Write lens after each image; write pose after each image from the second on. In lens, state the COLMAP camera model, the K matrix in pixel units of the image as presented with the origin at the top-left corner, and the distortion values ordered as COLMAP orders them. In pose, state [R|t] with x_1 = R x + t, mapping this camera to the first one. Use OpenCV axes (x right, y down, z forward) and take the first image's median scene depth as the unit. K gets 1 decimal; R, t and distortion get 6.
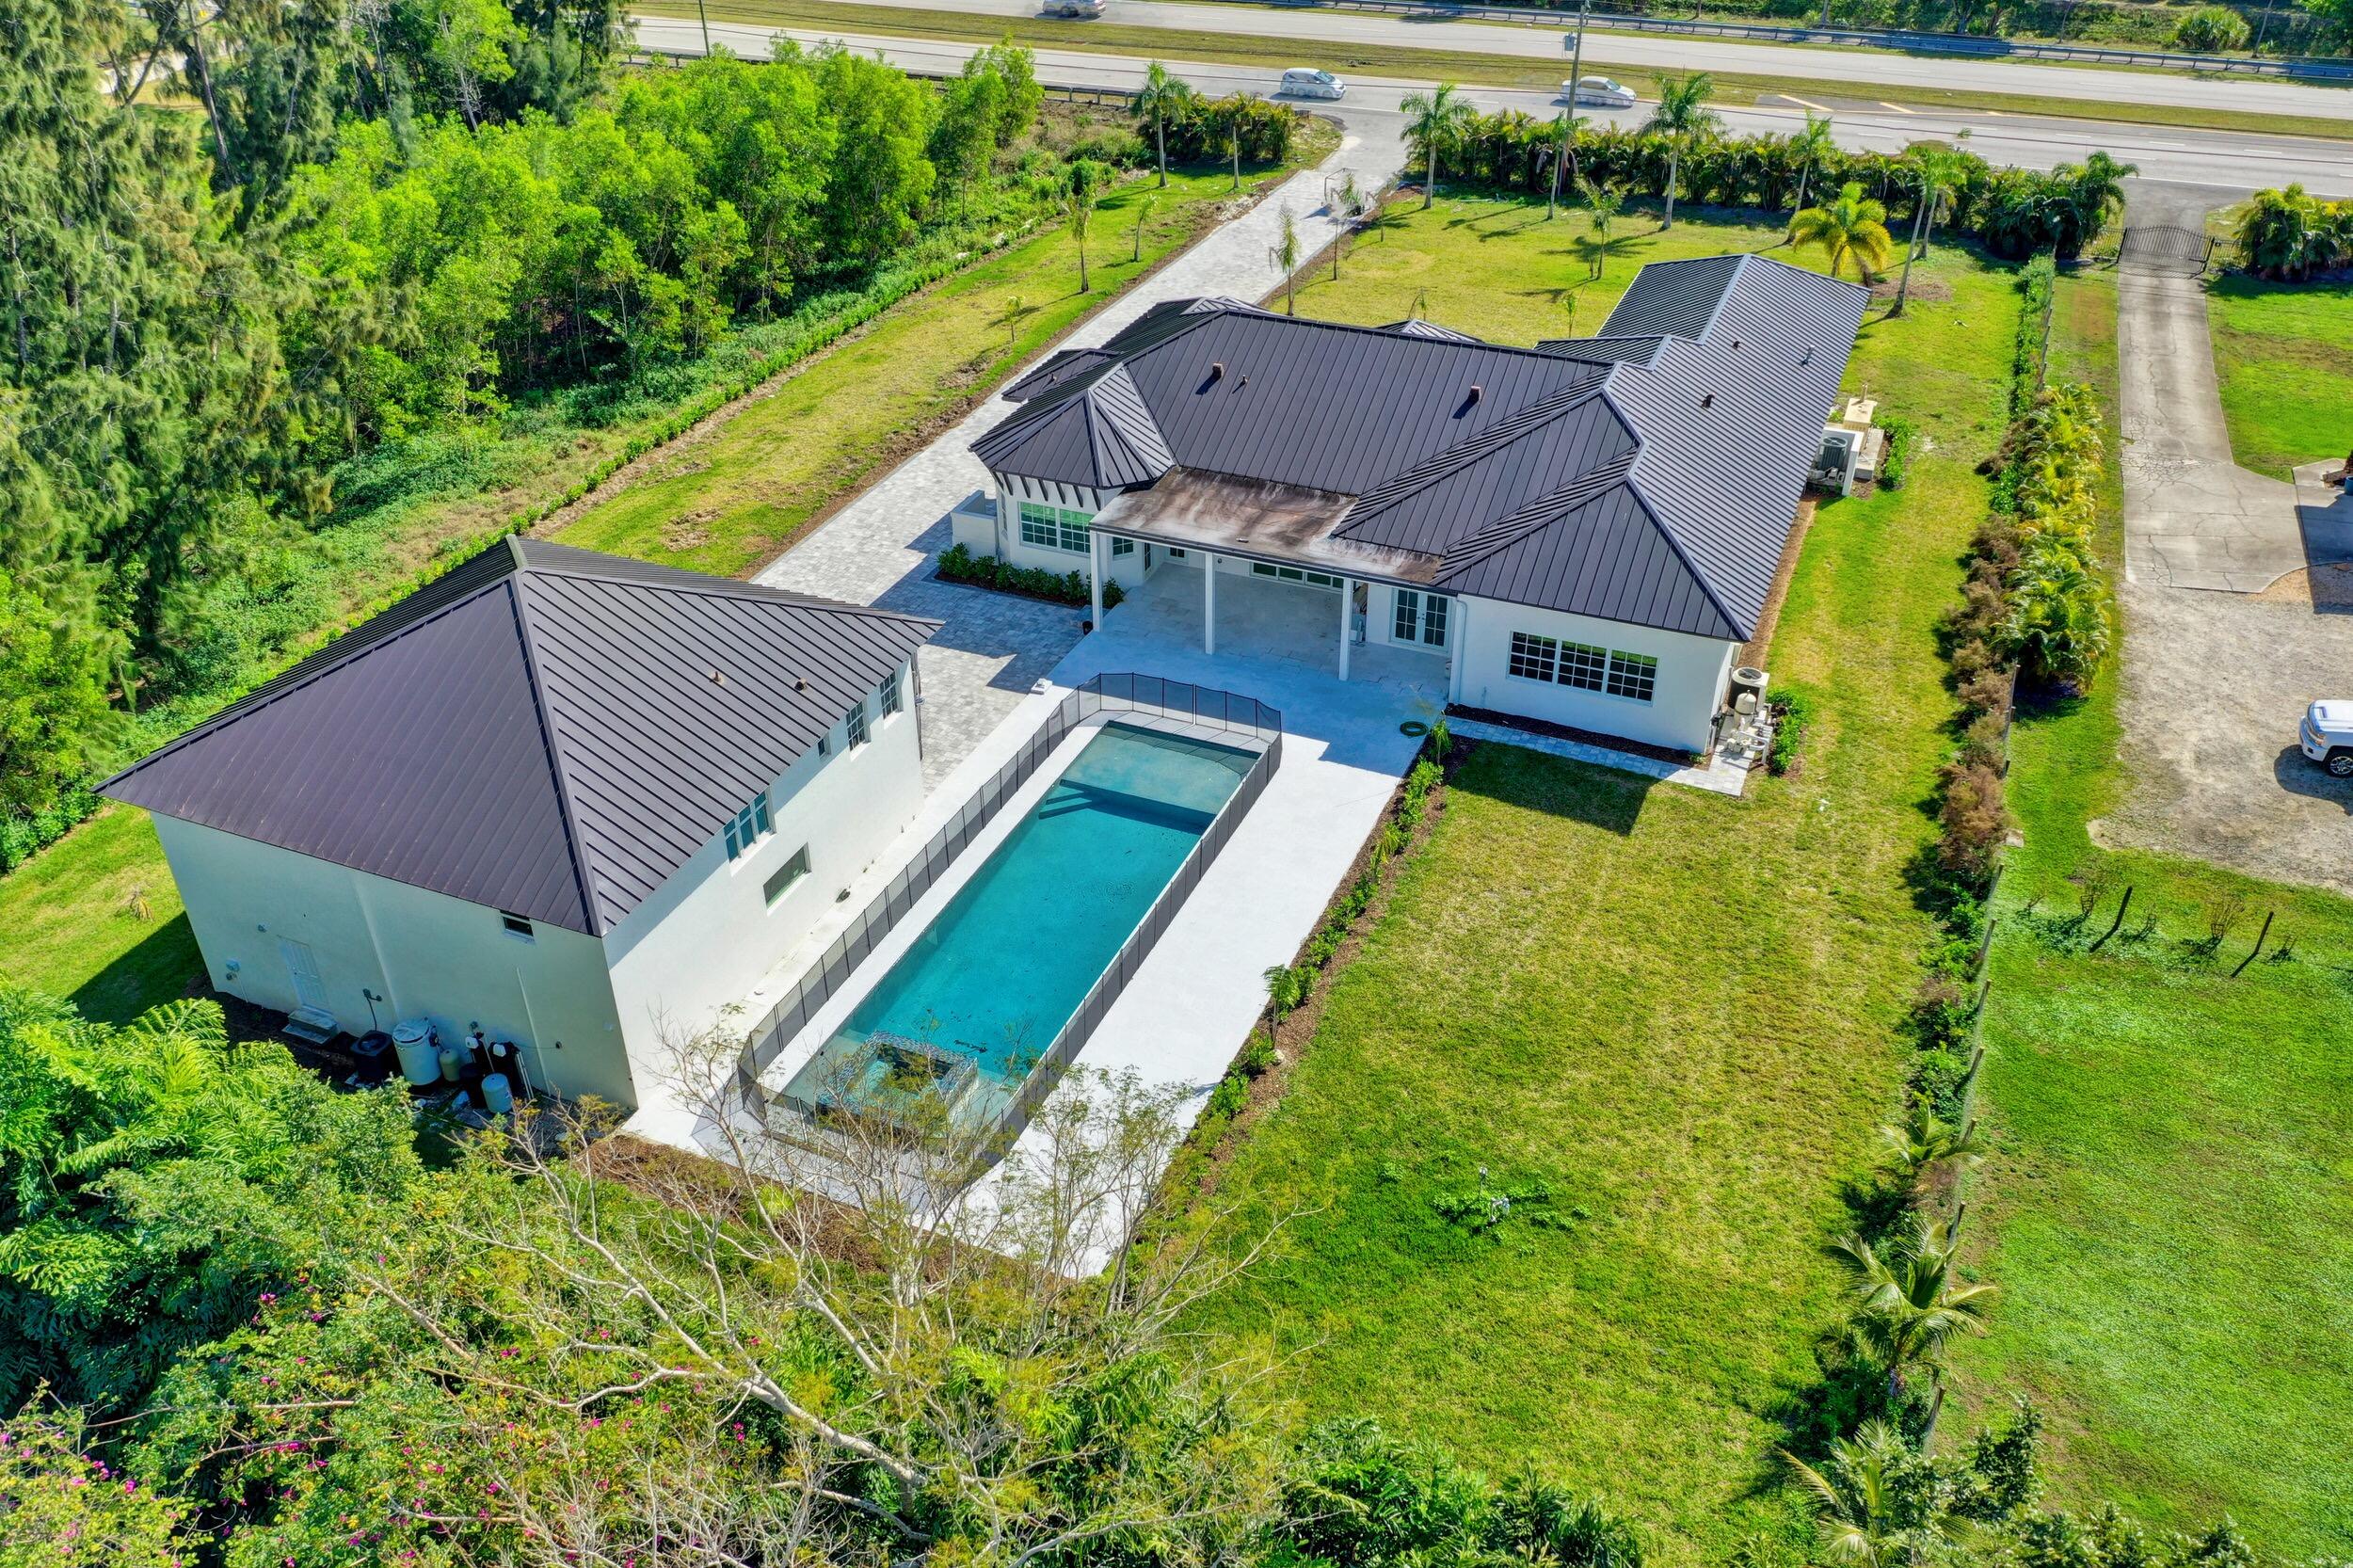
lens RADIAL K [[1857.0, 0, 1176.5], [0, 1857.0, 784.0], [0, 0, 1]] dist [-0.002147, -0.002575]
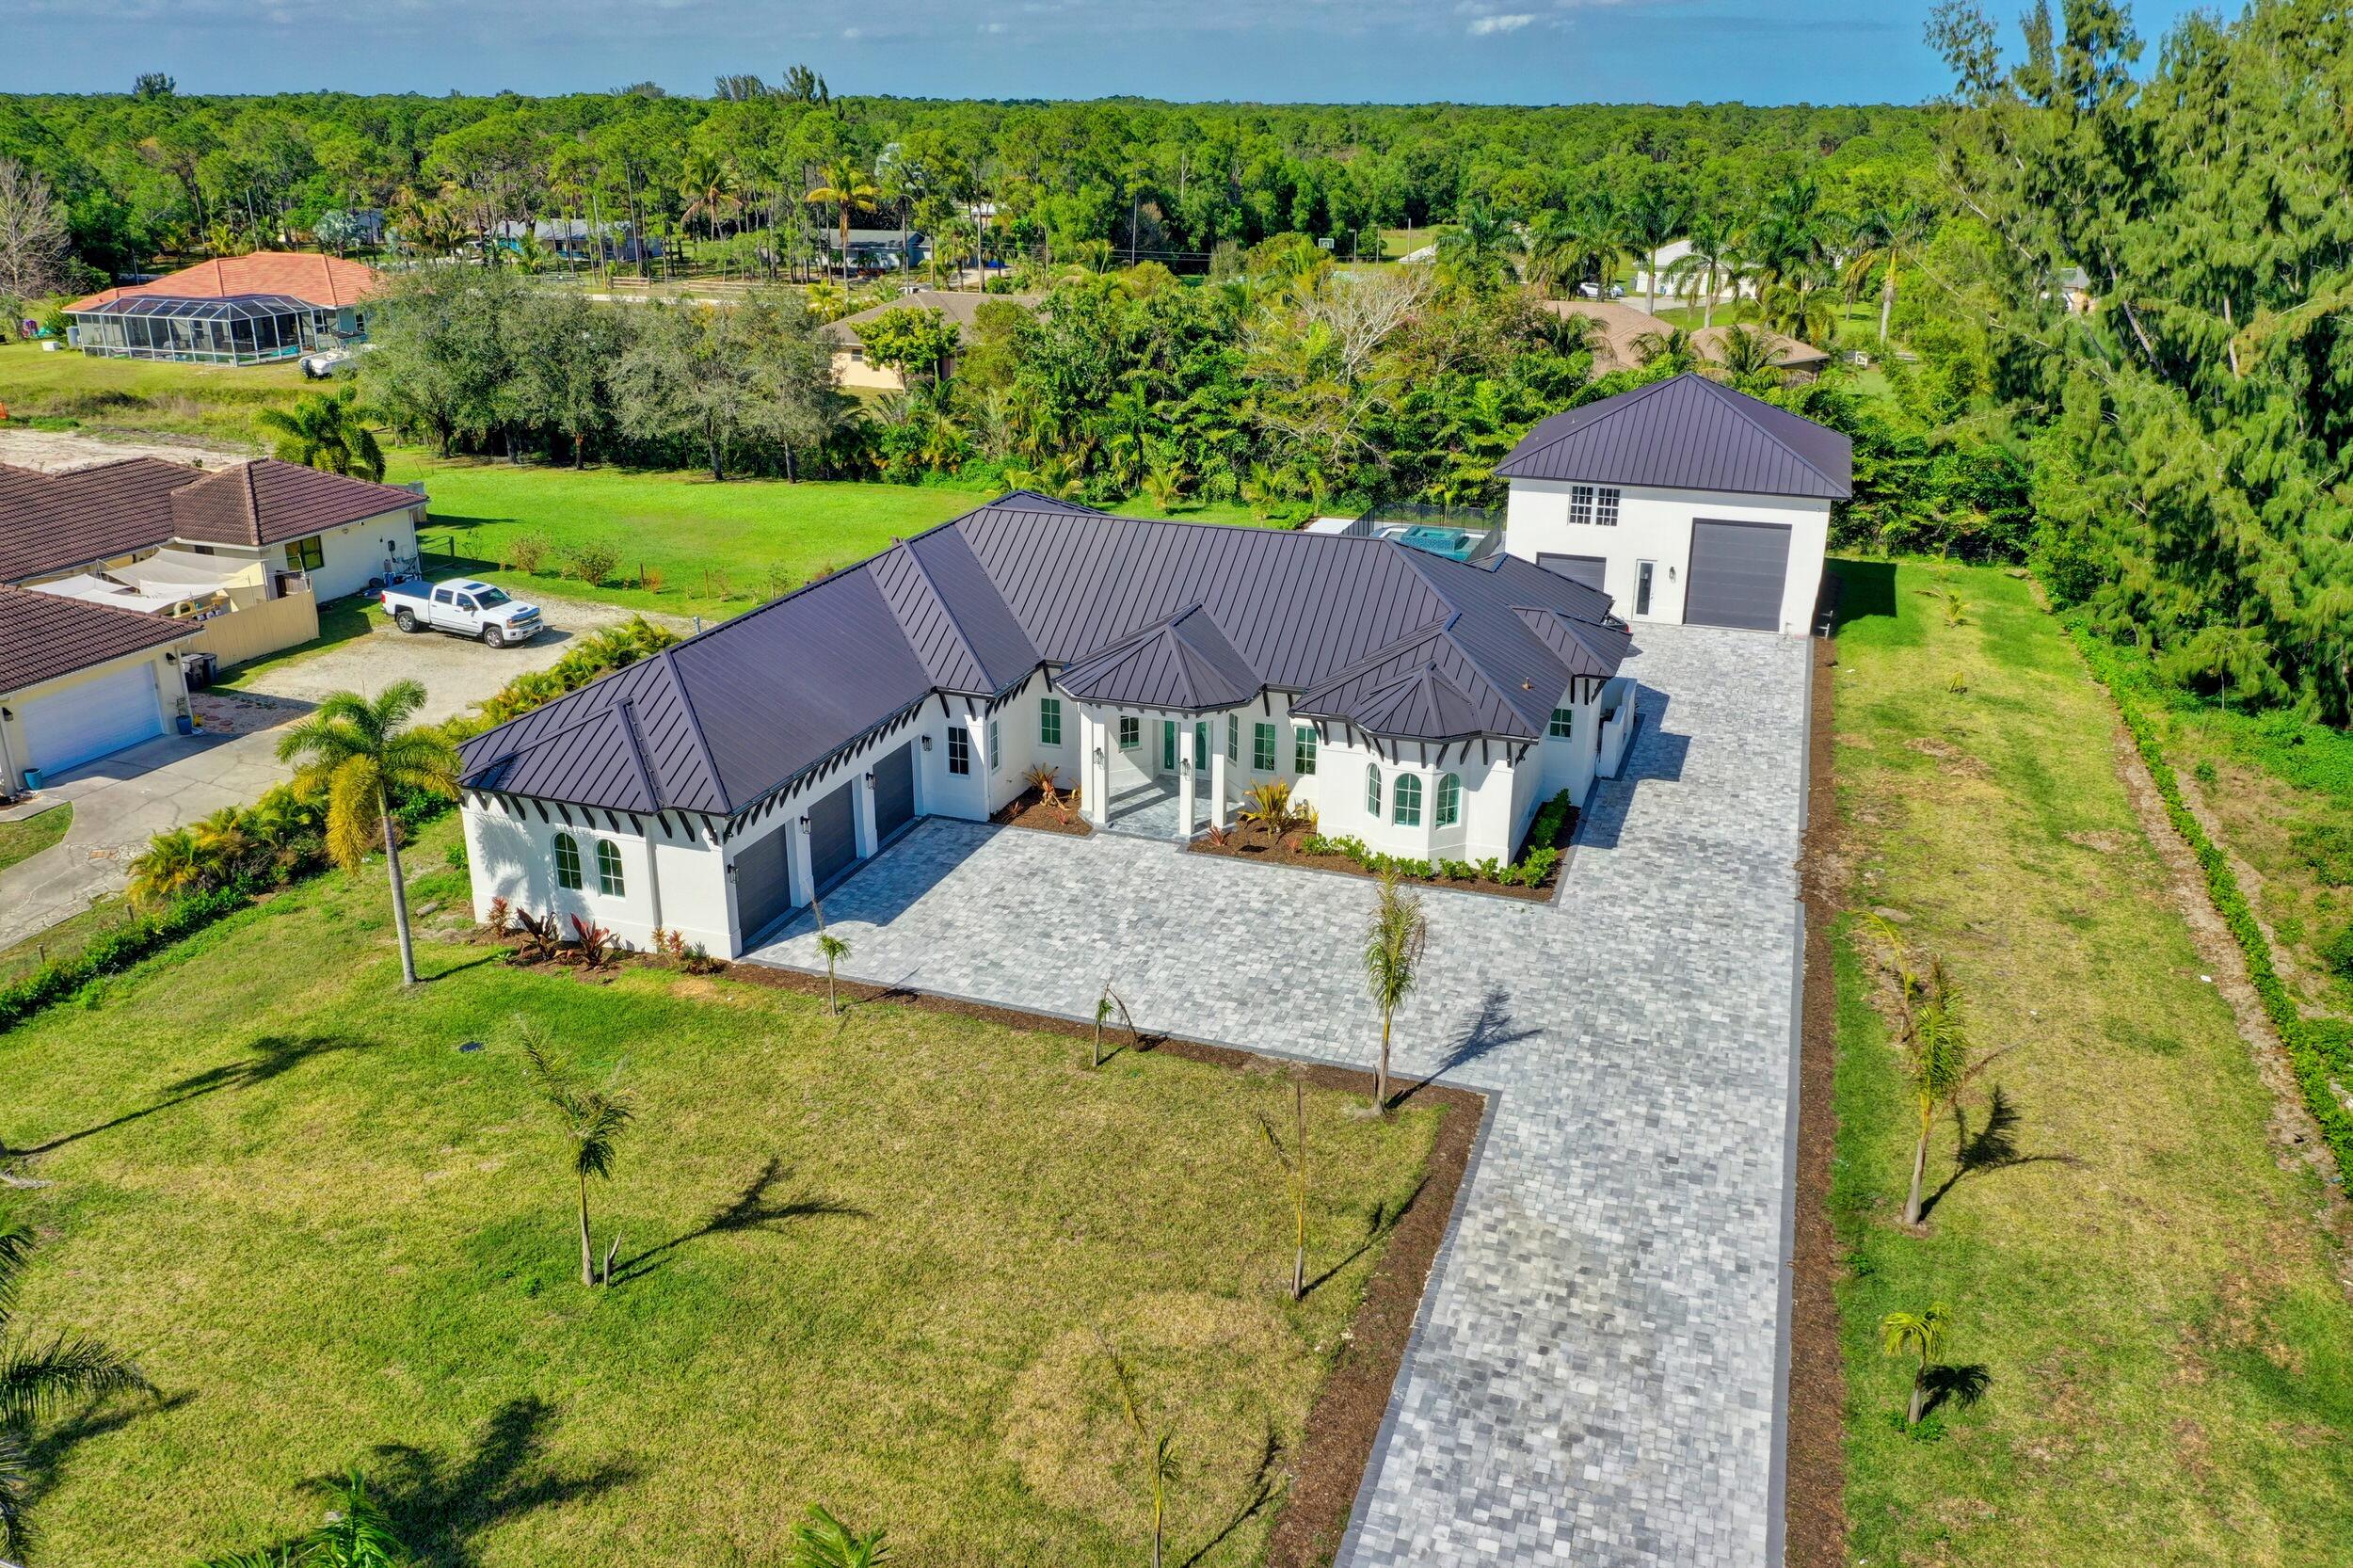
lens RADIAL K [[1849.2, 0, 1181.6], [0, 1849.2, 795.2], [0, 0, 1]] dist [0.002831, 0.002201]
pose [[-0.997828, 0.021552, -0.062242, 0.166466], [-0.037170, 0.595879, 0.802214, -0.804061], [0.054378, 0.802785, -0.593783, 1.462145]]
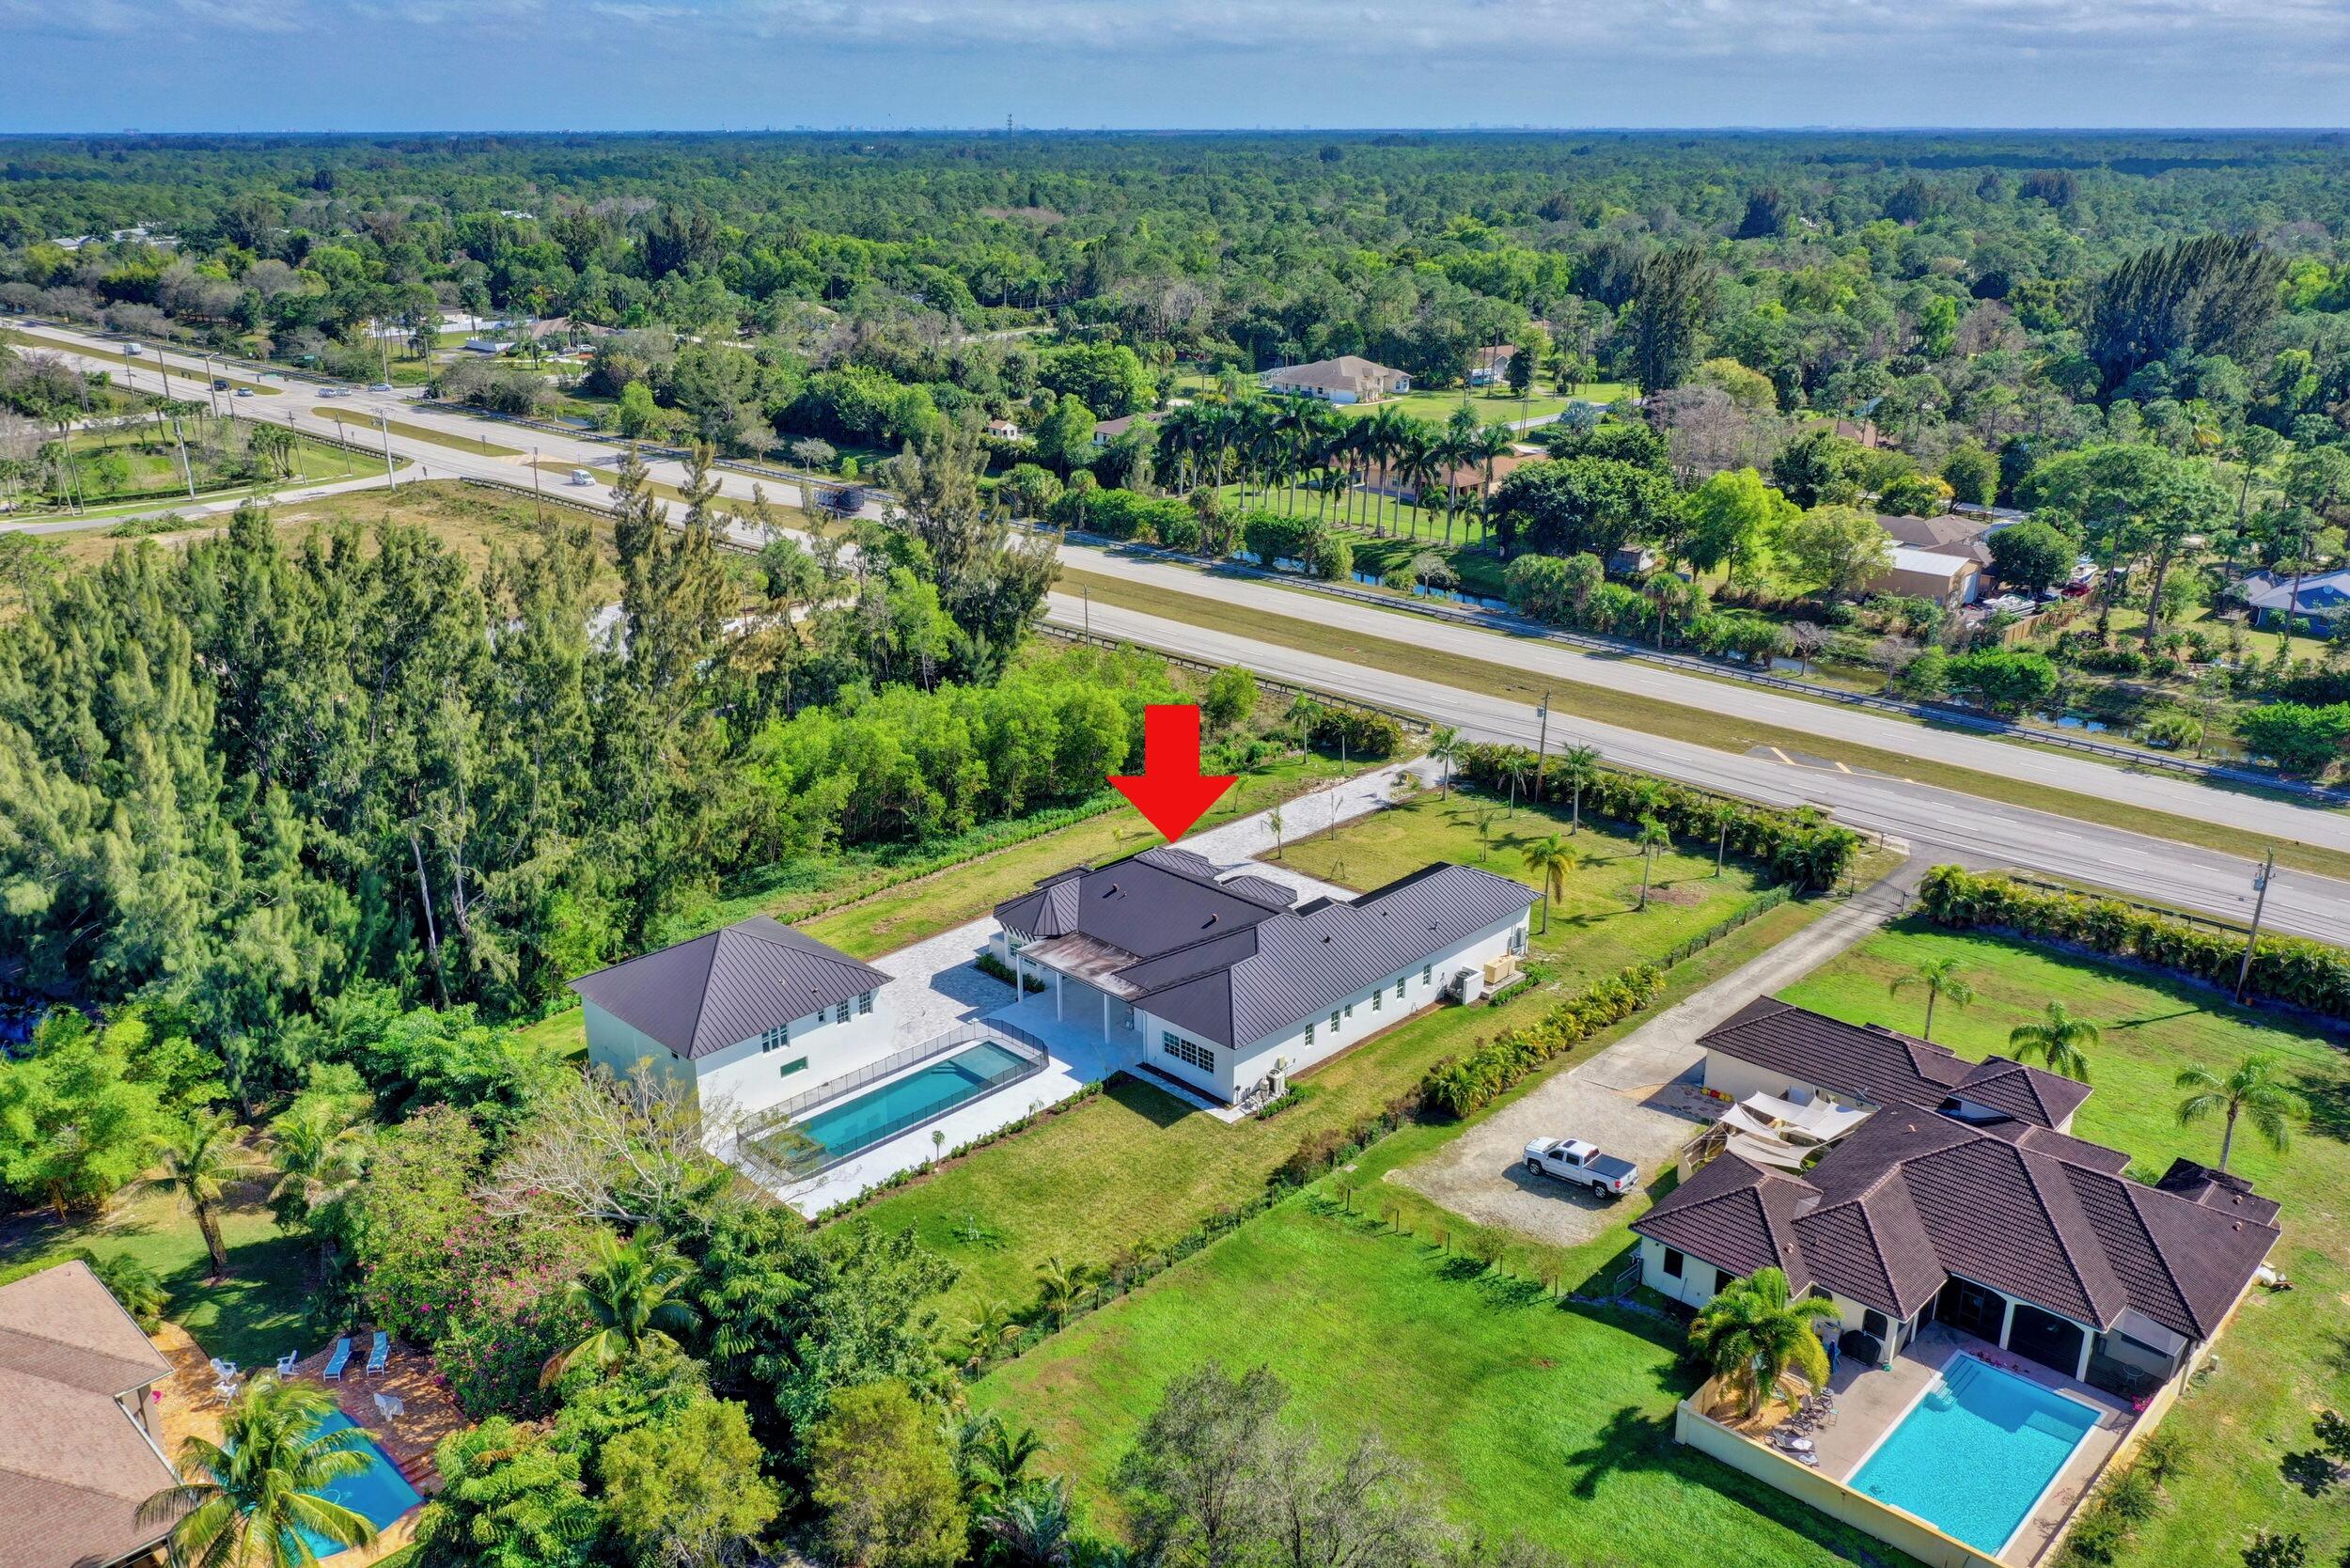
lens RADIAL K [[1848.4, 0, 1175.0], [0, 1848.4, 784.0], [0, 0, 1]] dist [0.016227, 0.007222]
pose [[0.932177, 0.125038, -0.339723, 0.658423], [-0.200189, 0.959955, -0.195985, 0.043811], [0.301613, 0.250702, 0.919879, -0.749982]]
